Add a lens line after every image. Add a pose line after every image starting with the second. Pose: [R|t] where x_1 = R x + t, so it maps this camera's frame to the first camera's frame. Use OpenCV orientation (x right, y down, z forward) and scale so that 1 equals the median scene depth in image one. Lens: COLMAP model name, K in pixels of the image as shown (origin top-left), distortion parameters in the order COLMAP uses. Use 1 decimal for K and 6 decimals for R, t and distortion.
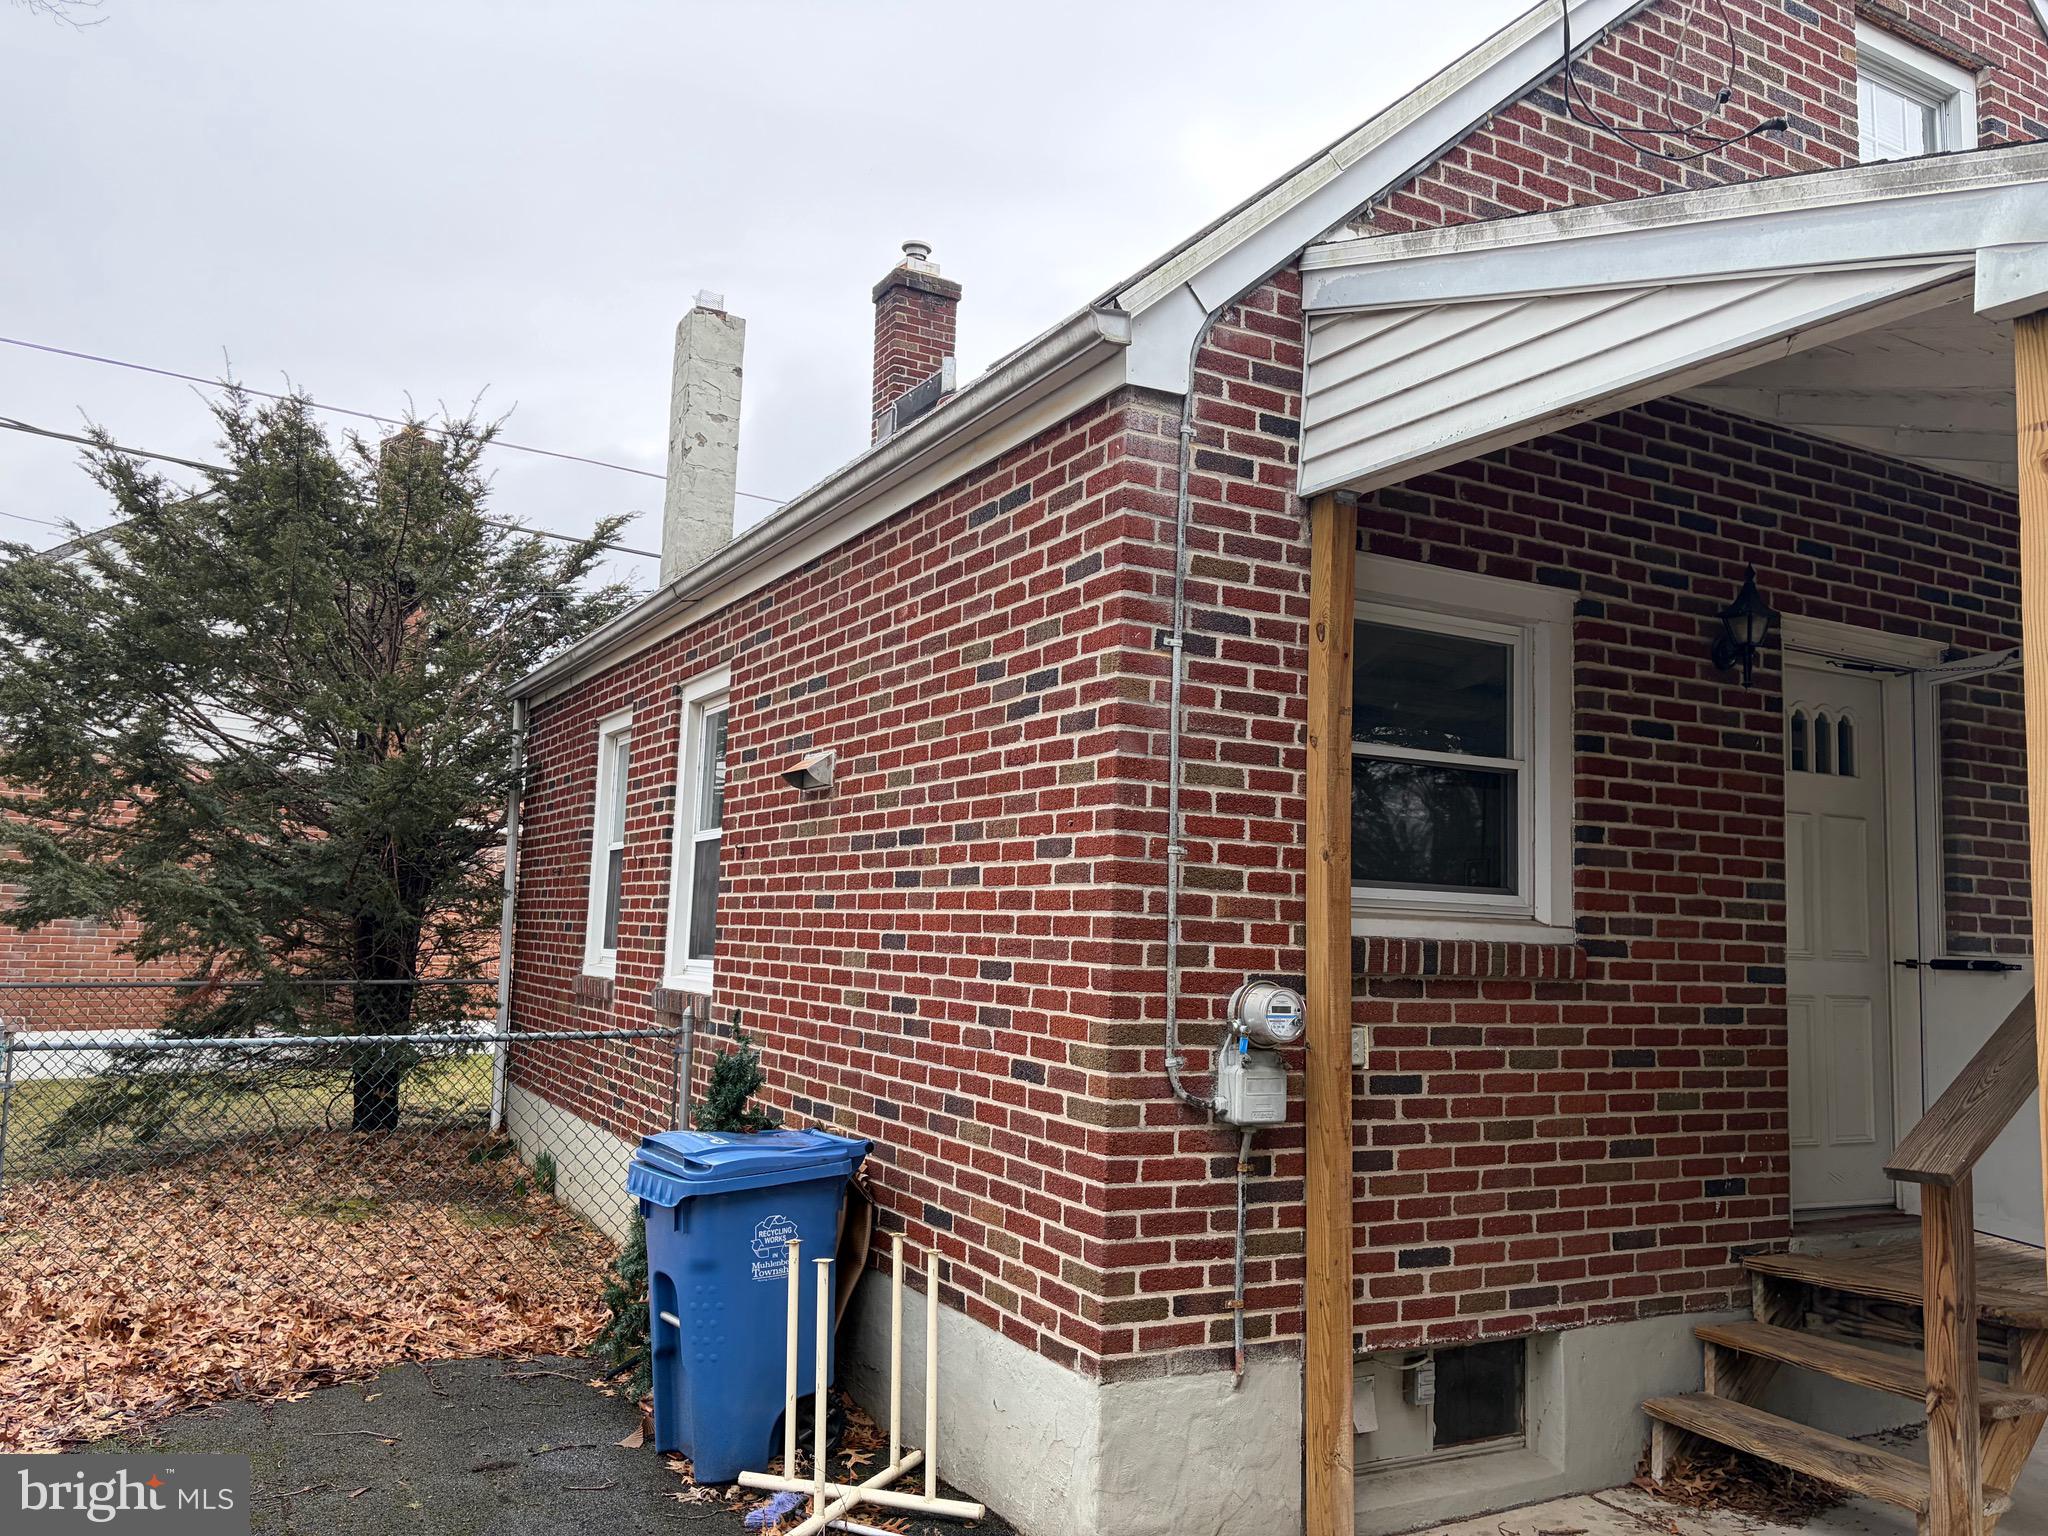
lens RADIAL K [[1552.8, 0, 1023.9], [0, 1552.8, 758.6], [0, 0, 1]] dist [0.061979, -0.054962]
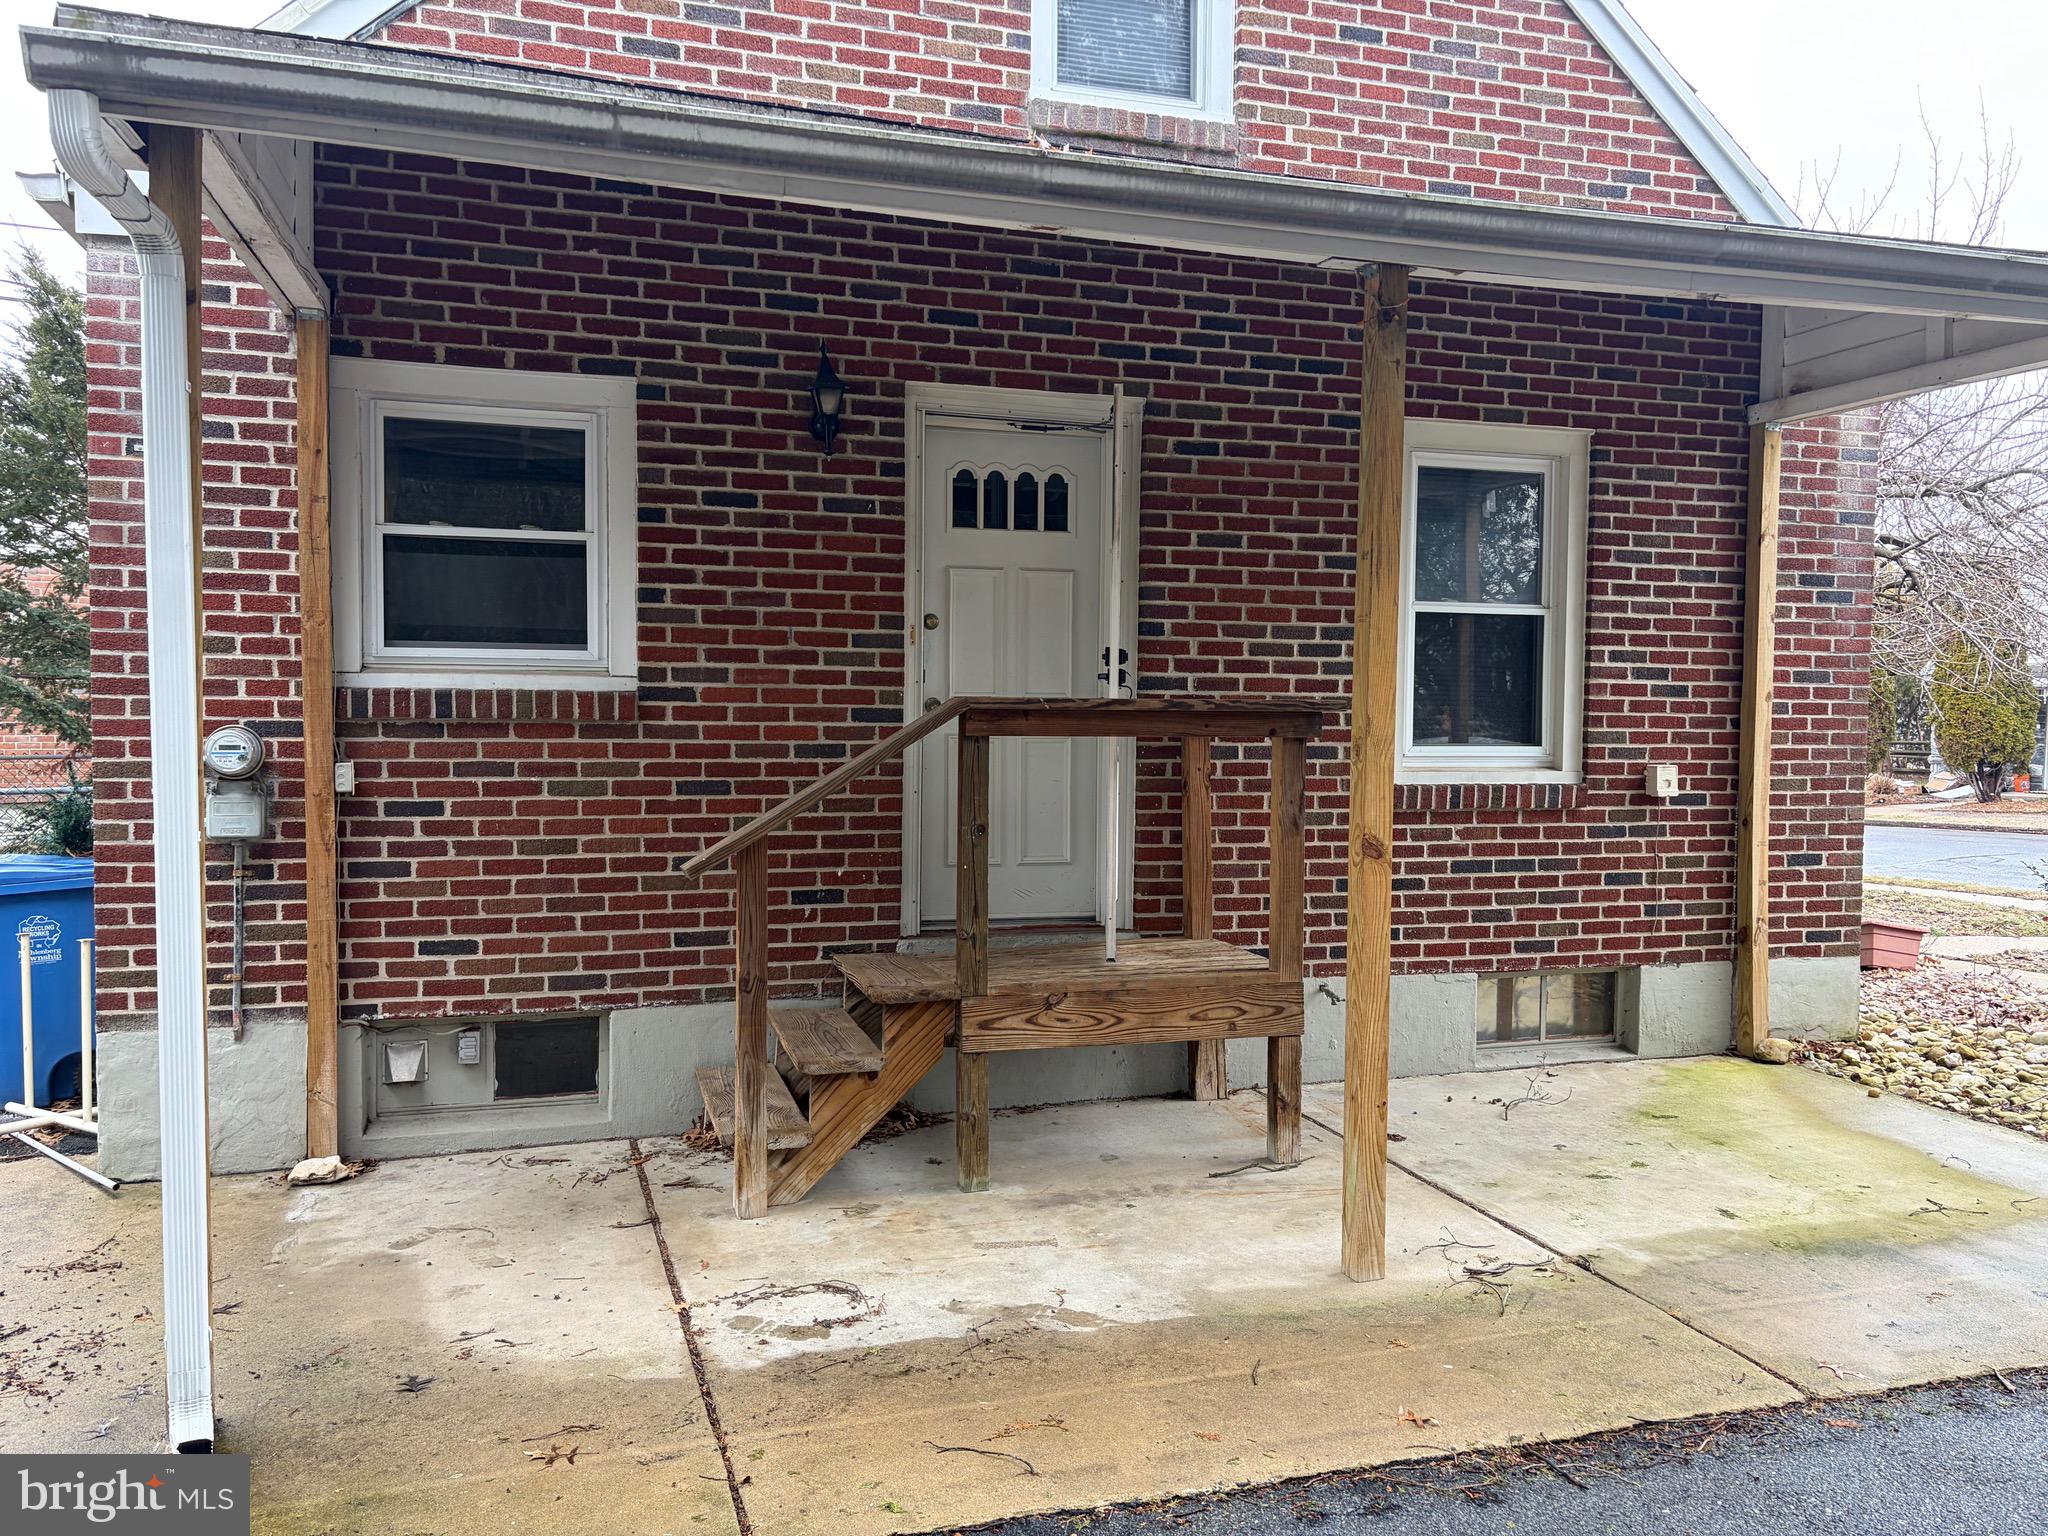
lens RADIAL K [[1552.8, 0, 1019.4], [0, 1552.8, 752.5], [0, 0, 1]] dist [0.061979, -0.054962]
pose [[0.976319, -0.016547, -0.215704, 0.957494], [0.045832, 0.990259, 0.131479, 0.027241], [0.211427, -0.138252, 0.967567, -0.068558]]
